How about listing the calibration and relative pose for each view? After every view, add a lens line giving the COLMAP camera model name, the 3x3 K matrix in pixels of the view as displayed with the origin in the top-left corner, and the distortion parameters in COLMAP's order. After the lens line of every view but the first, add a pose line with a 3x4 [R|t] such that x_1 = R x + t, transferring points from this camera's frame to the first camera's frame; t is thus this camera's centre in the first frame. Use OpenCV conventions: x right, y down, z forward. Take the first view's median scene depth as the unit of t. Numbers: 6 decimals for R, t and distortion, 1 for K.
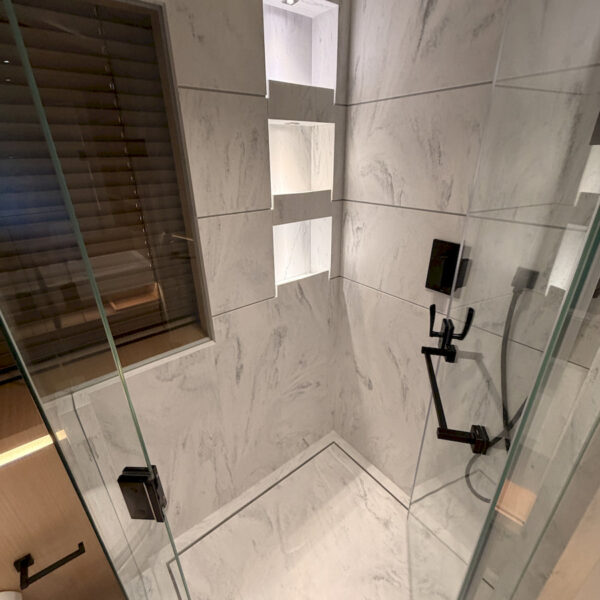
lens RADIAL K [[313.9, 0, 300.9], [0, 313.9, 281.6], [0, 0, 1]] dist [0.001511, 0.000501]
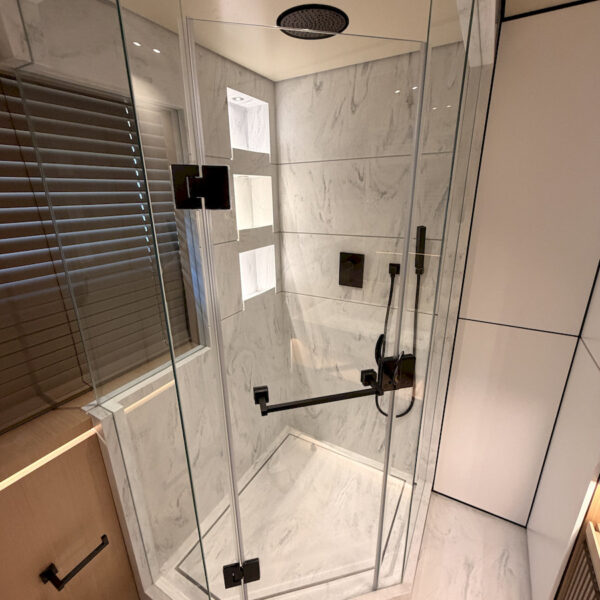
lens RADIAL K [[323.3, 0, 300.0], [0, 323.3, 300.0], [0, 0, 1]] dist [0.000053, -0.000383]
pose [[0.921511, -0.130422, 0.365797, -0.344202], [0.157812, 0.986404, -0.045863, 0.105279], [-0.354842, 0.099990, 0.929564, -0.287564]]
